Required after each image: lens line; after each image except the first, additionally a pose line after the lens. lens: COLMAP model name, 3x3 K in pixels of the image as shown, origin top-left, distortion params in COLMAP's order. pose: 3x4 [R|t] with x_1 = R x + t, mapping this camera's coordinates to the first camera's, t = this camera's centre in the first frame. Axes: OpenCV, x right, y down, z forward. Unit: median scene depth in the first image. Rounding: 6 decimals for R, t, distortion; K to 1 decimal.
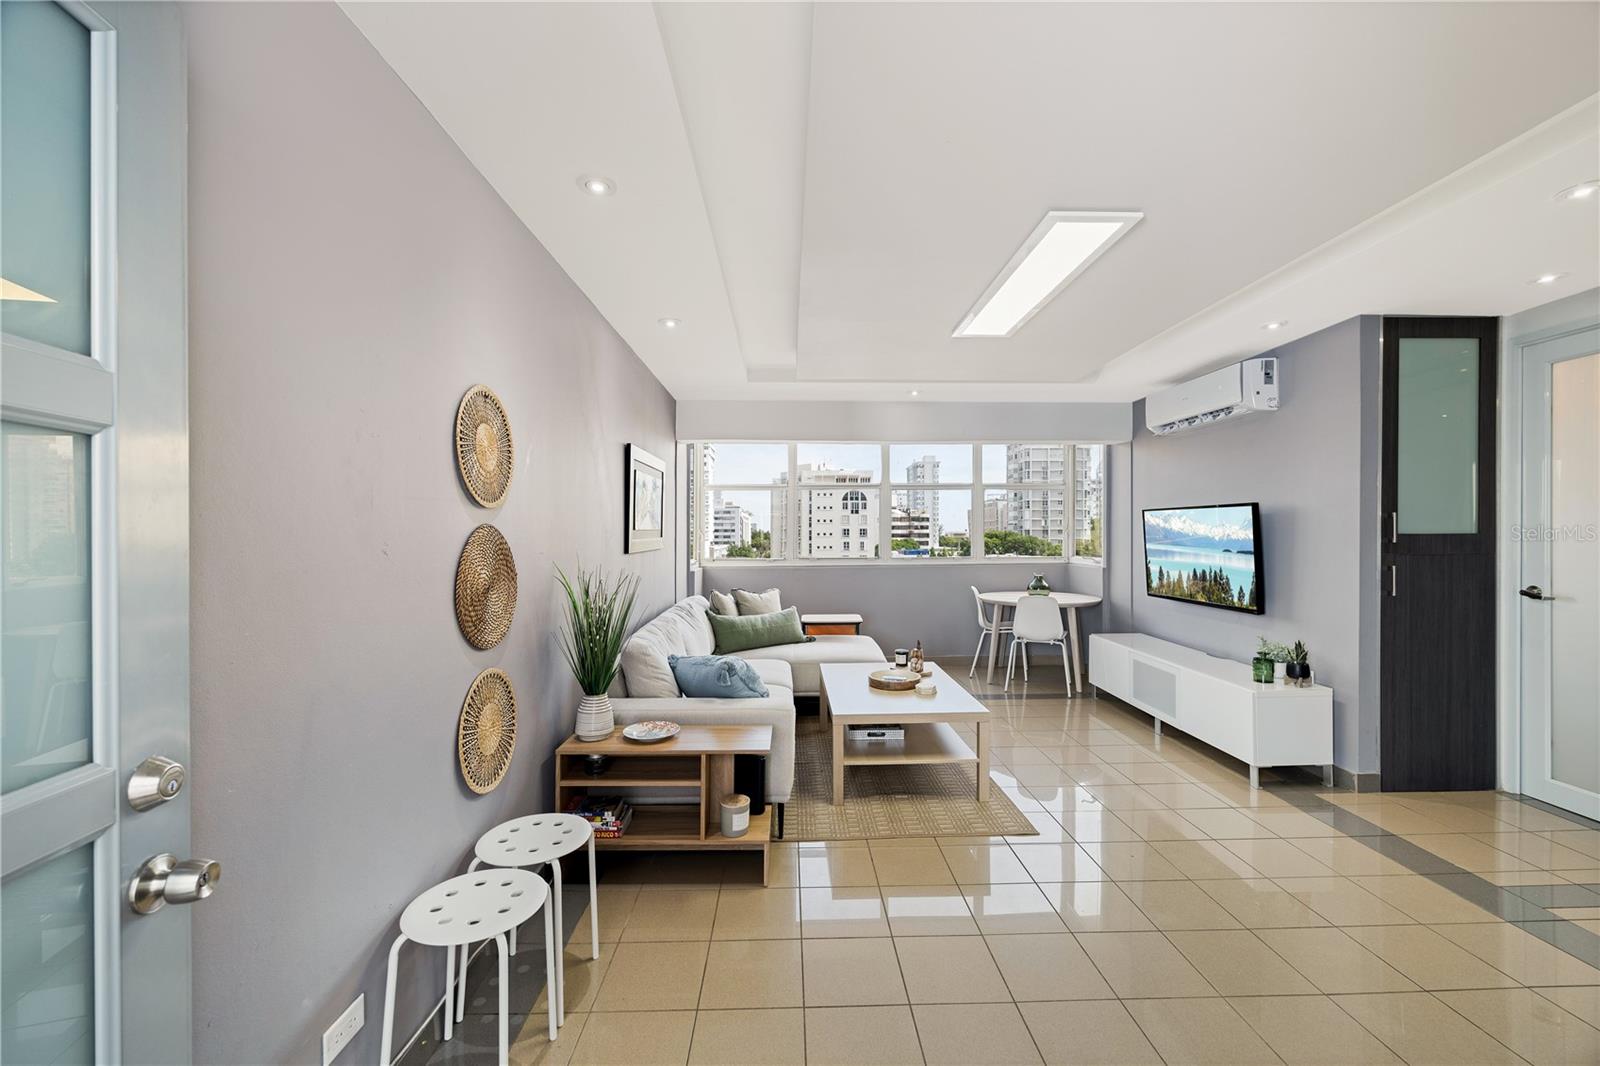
lens RADIAL K [[616.1, 0, 807.9], [0, 616.1, 541.4], [0, 0, 1]] dist [-0.003040, -0.000816]
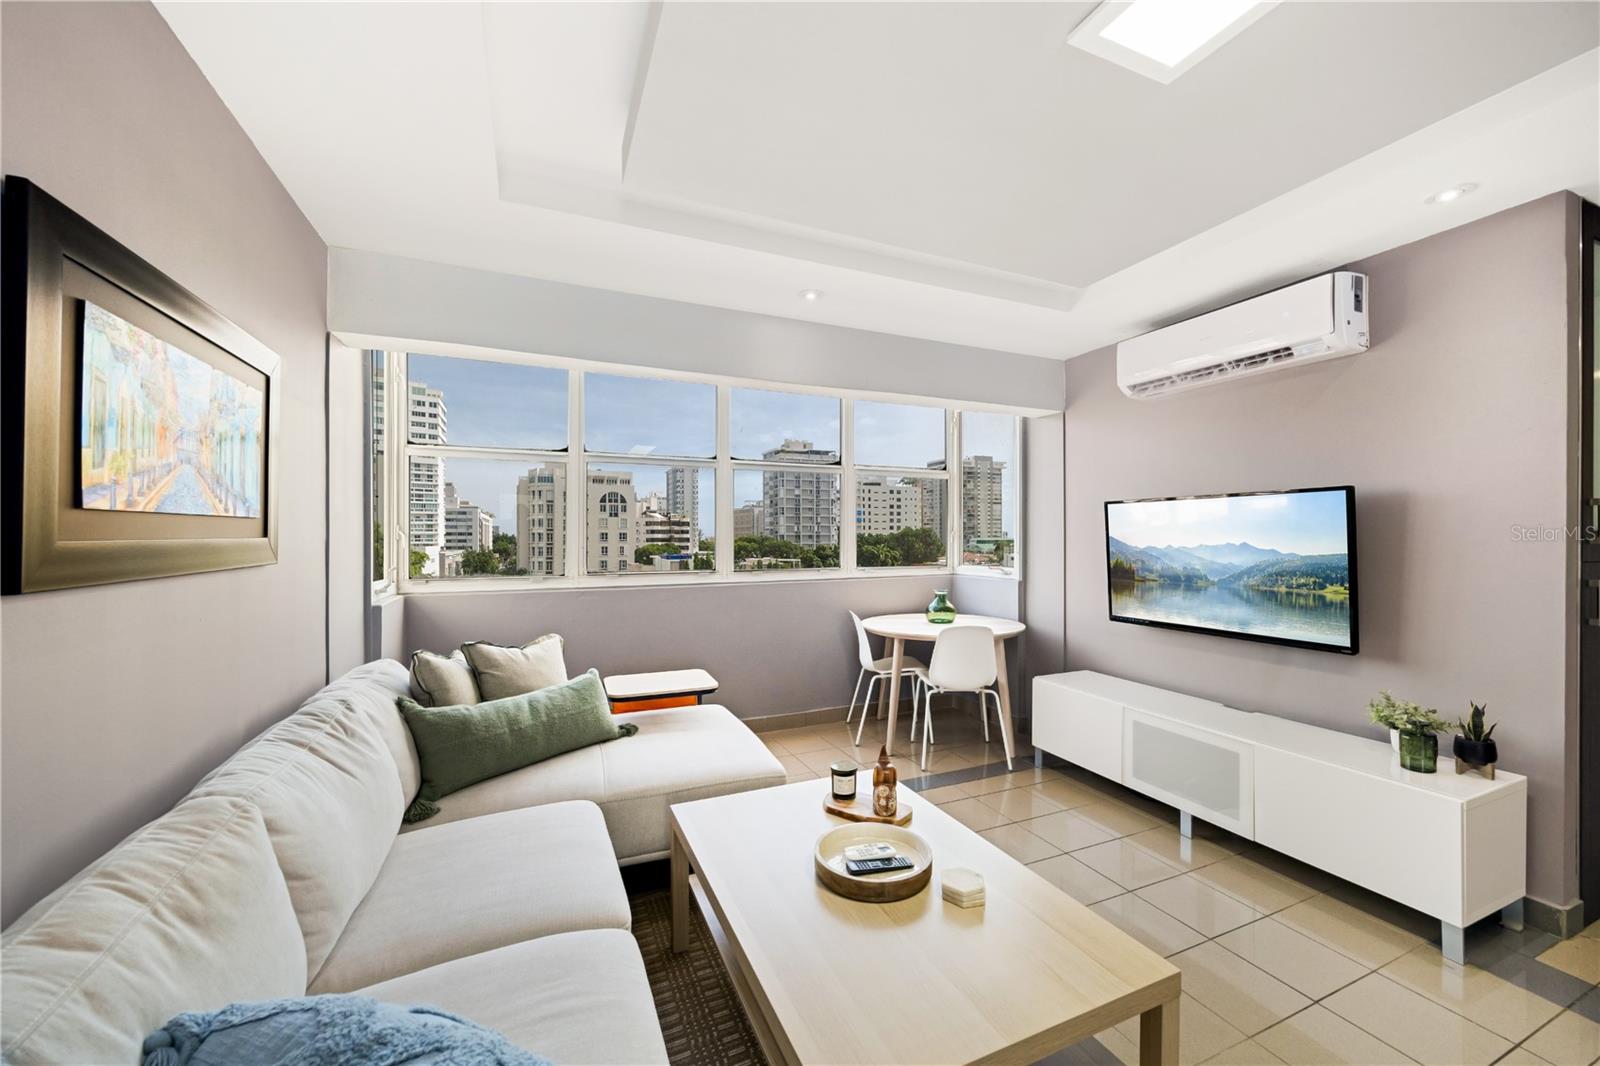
lens RADIAL K [[616.1, 0, 803.7], [0, 616.1, 539.4], [0, 0, 1]] dist [-0.003040, -0.000816]
pose [[0.929855, 0.000430, 0.367926, -0.074119], [0.003438, 0.999945, -0.009859, -0.002692], [-0.367911, 0.010433, 0.929803, 0.647981]]
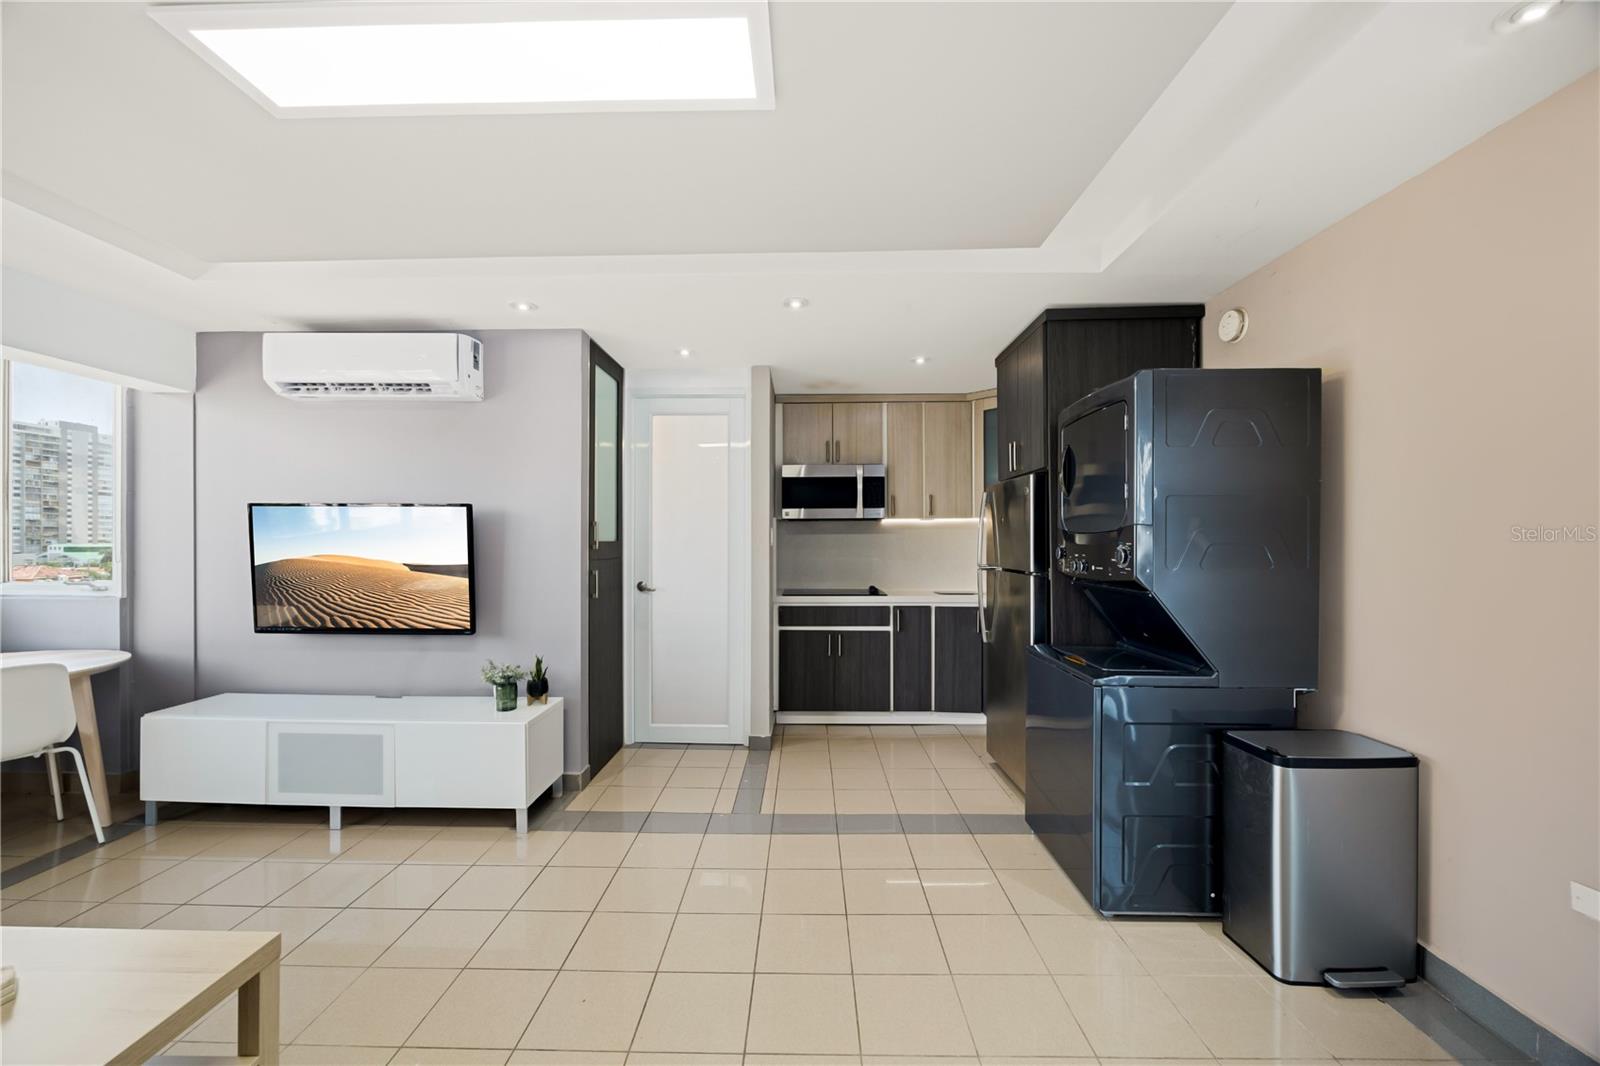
lens RADIAL K [[616.1, 0, 791.0], [0, 616.1, 548.6], [0, 0, 1]] dist [-0.003040, -0.000816]
pose [[0.051266, -0.001136, 0.998684, -0.116954], [0.008023, 0.999968, 0.000725, 0.001349], [-0.998653, 0.007975, 0.051274, 0.549145]]
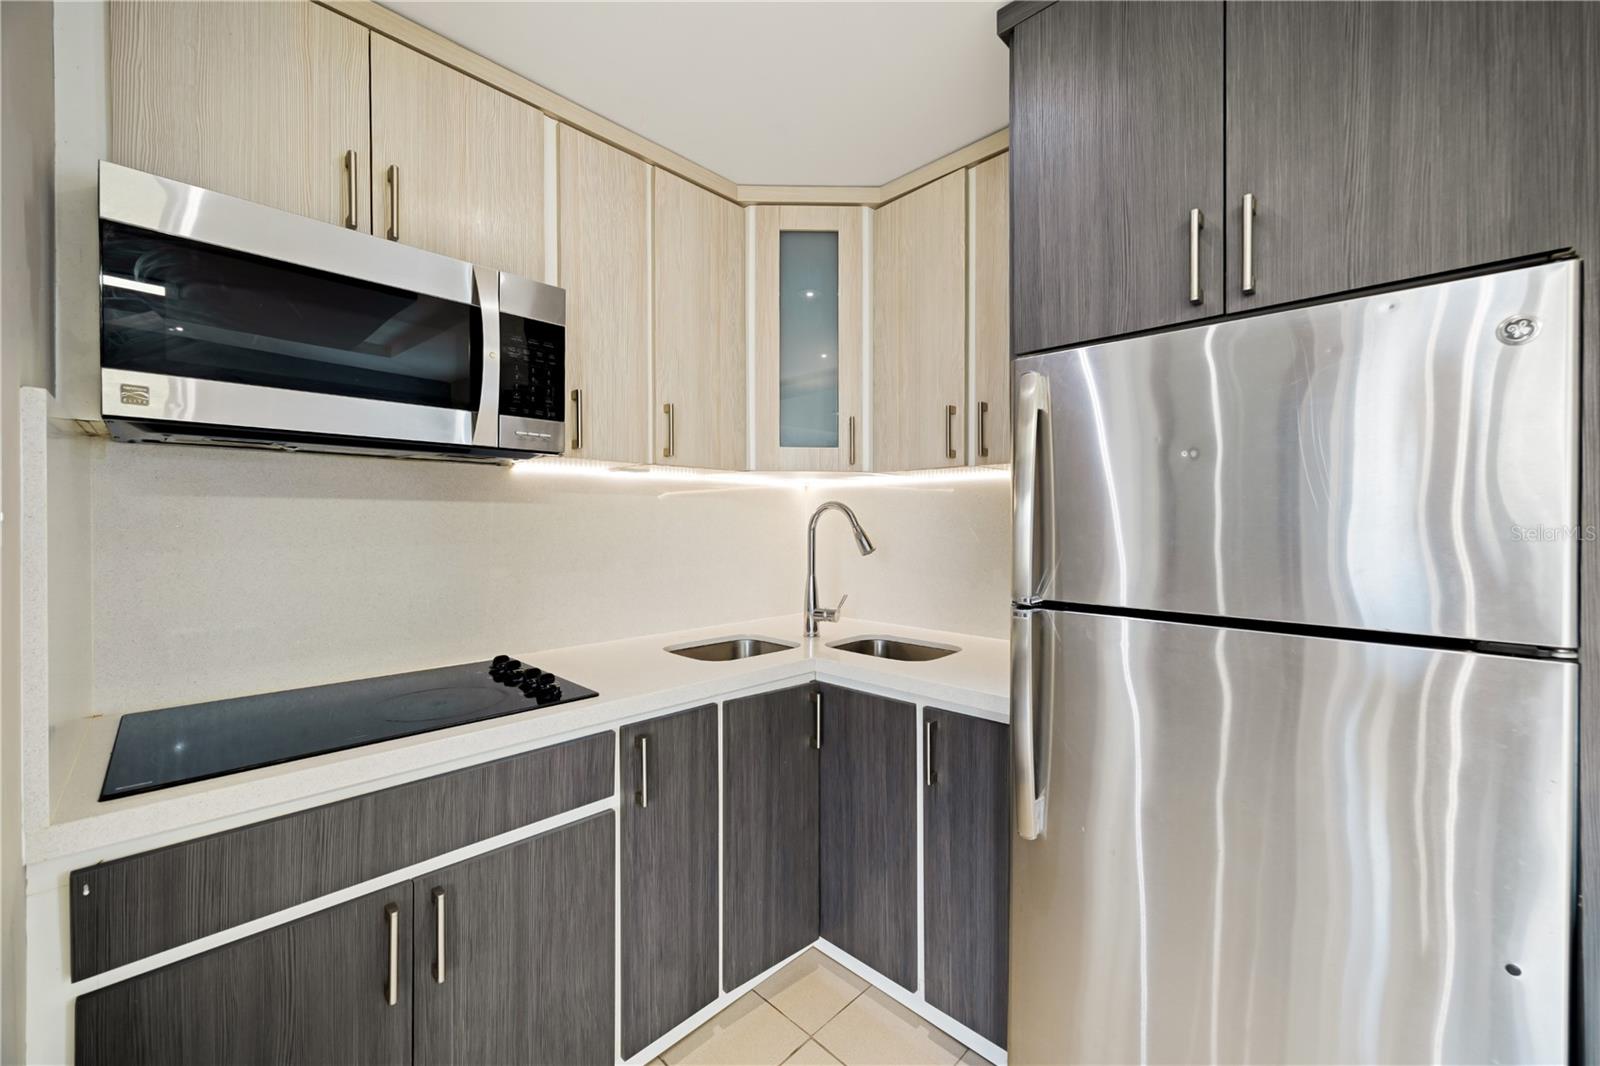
lens RADIAL K [[616.1, 0, 789.2], [0, 616.1, 531.5], [0, 0, 1]] dist [-0.003040, -0.000816]
pose [[-0.693333, 0.006305, 0.720589, 0.808786], [0.013427, 0.999901, 0.004171, -0.006851], [-0.720492, 0.012567, -0.693350, 0.604398]]
